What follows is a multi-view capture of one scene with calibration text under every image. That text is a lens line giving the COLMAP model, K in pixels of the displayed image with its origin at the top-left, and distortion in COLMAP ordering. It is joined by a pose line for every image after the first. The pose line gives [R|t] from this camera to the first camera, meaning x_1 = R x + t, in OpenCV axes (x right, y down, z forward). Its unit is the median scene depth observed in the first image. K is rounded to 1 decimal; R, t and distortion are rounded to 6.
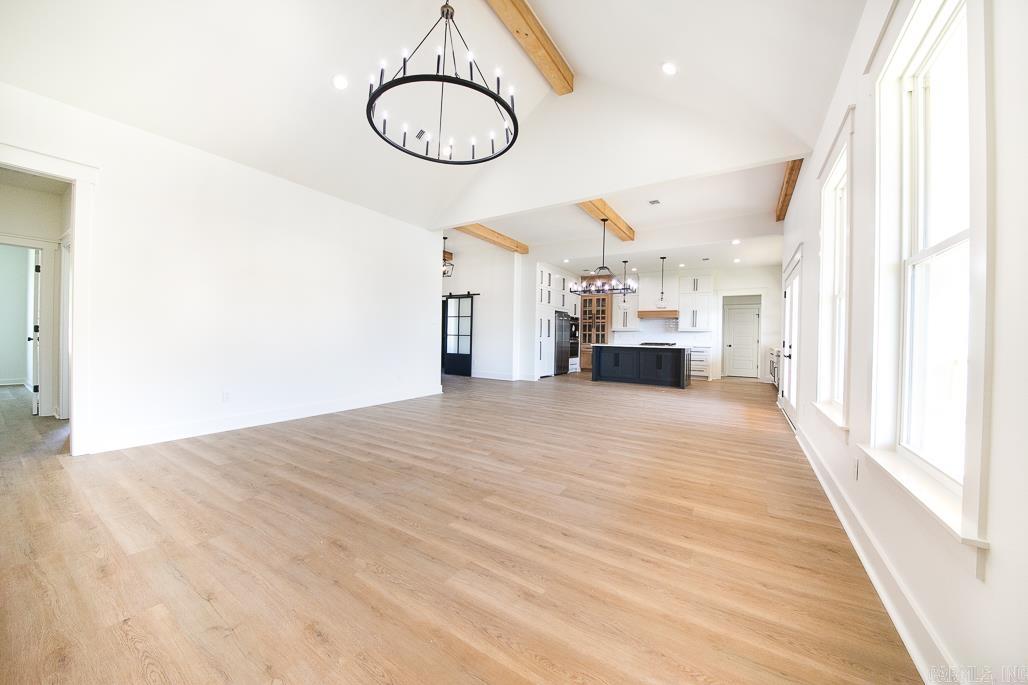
lens RADIAL K [[361.0, 0, 506.1], [0, 361.0, 339.8], [0, 0, 1]] dist [0.004076, -0.009538]
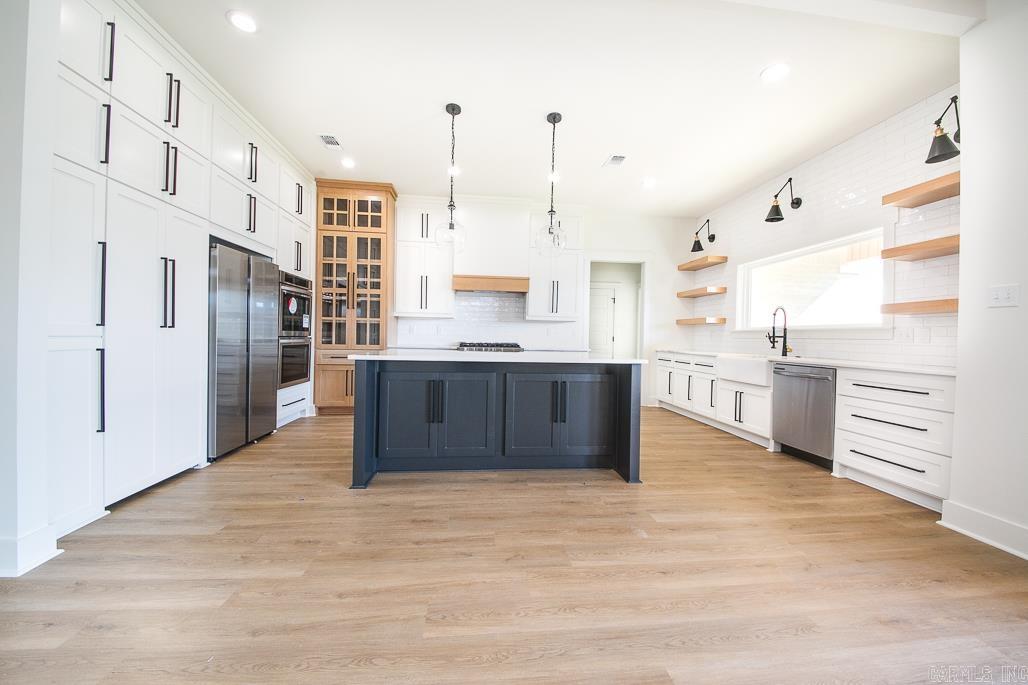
lens RADIAL K [[361.0, 0, 510.5], [0, 361.0, 340.4], [0, 0, 1]] dist [0.004076, -0.009538]
pose [[0.781336, -0.007938, 0.624060, 0.141104], [-0.001990, 0.999882, 0.015210, -0.002799], [-0.624107, -0.013126, 0.781229, 0.624859]]
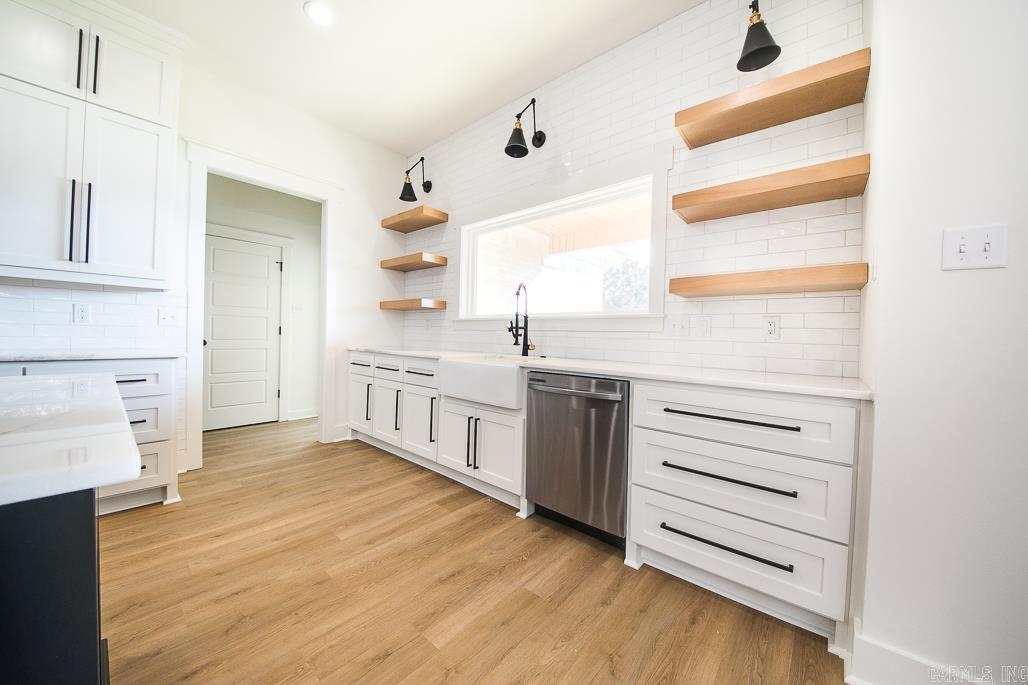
lens RADIAL K [[361.0, 0, 511.6], [0, 361.0, 337.7], [0, 0, 1]] dist [0.004076, -0.009538]
pose [[0.138854, -0.018468, 0.990141, 0.348730], [-0.014440, 0.999682, 0.020671, 0.000517], [-0.990208, -0.017168, 0.138543, 0.718465]]
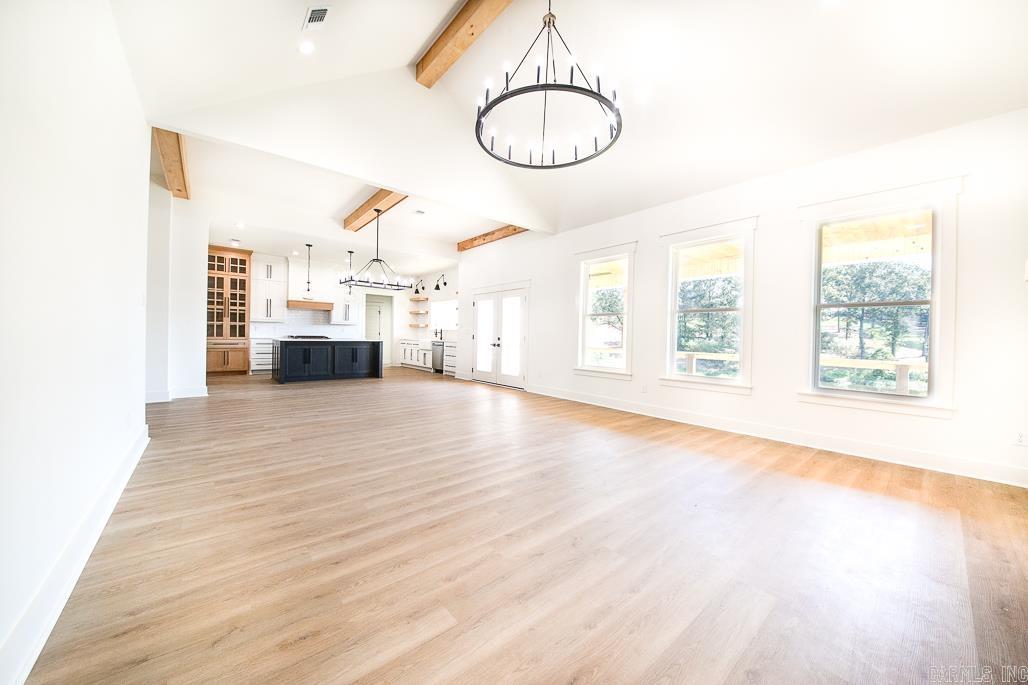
lens RADIAL K [[361.0, 0, 517.6], [0, 361.0, 337.7], [0, 0, 1]] dist [0.004076, -0.009538]
pose [[0.276746, -0.016284, 0.960805, -0.348045], [-0.006534, 0.999801, 0.018827, -0.008026], [-0.960921, -0.011488, 0.276584, 0.230219]]
